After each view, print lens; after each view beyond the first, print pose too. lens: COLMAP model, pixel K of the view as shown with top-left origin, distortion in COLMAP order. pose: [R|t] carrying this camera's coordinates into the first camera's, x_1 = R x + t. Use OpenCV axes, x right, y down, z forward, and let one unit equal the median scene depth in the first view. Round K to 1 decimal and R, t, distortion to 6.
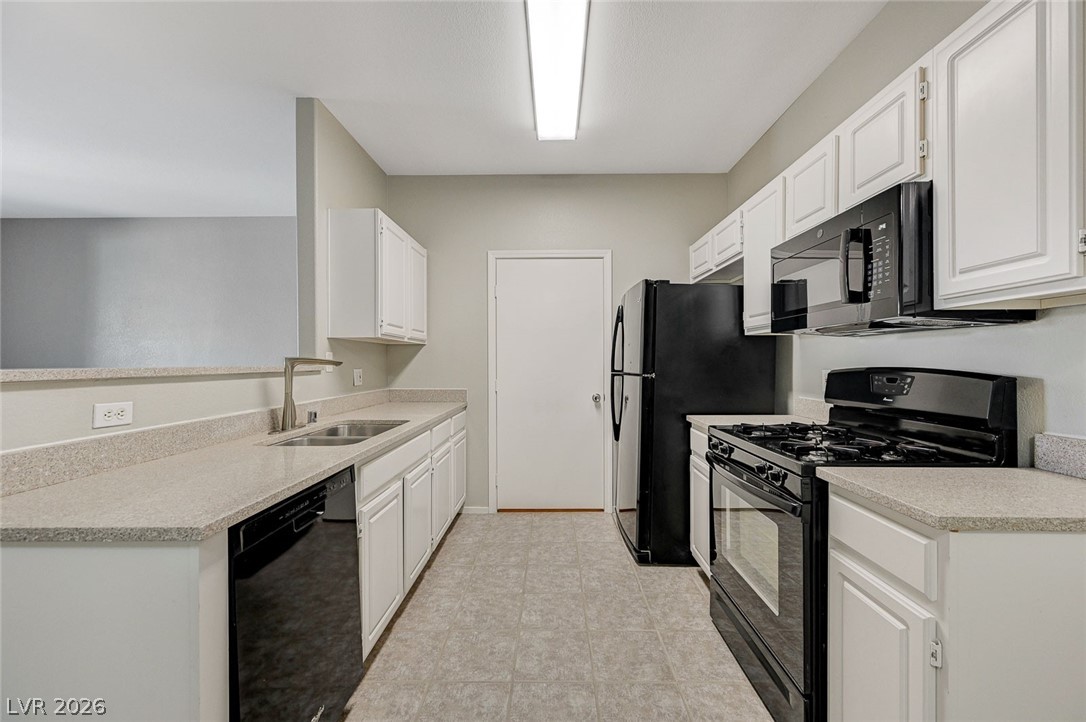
lens RADIAL K [[429.2, 0, 548.5], [0, 429.2, 361.0], [0, 0, 1]] dist [0.000357, 0.000333]
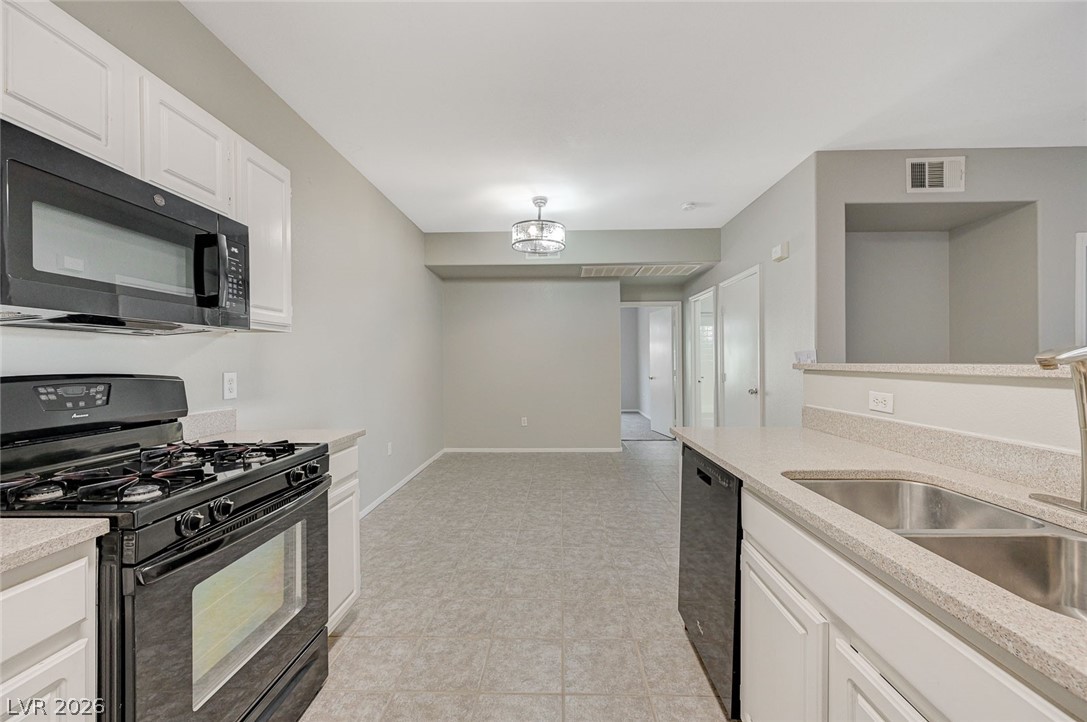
lens RADIAL K [[429.6, 0, 549.5], [0, 429.6, 362.2], [0, 0, 1]] dist [0.000357, 0.000333]
pose [[-0.999809, 0.010835, 0.016238, -0.052809], [0.010824, 0.999941, -0.000787, 0.001616], [-0.016245, -0.000611, -0.999868, 1.186331]]
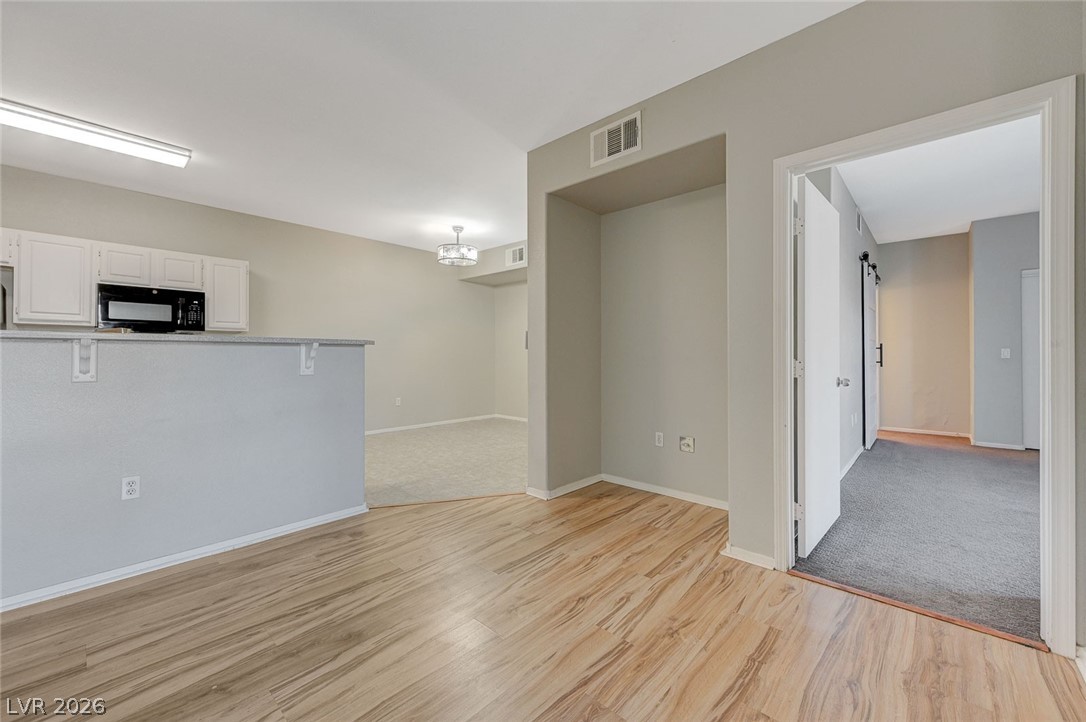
lens RADIAL K [[429.2, 0, 552.2], [0, 429.2, 354.3], [0, 0, 1]] dist [0.000357, 0.000333]
pose [[-0.752224, 0.006151, 0.658879, -1.834779], [0.001437, 0.999969, -0.007694, 0.056540], [-0.658906, -0.004841, -0.752209, 0.911041]]
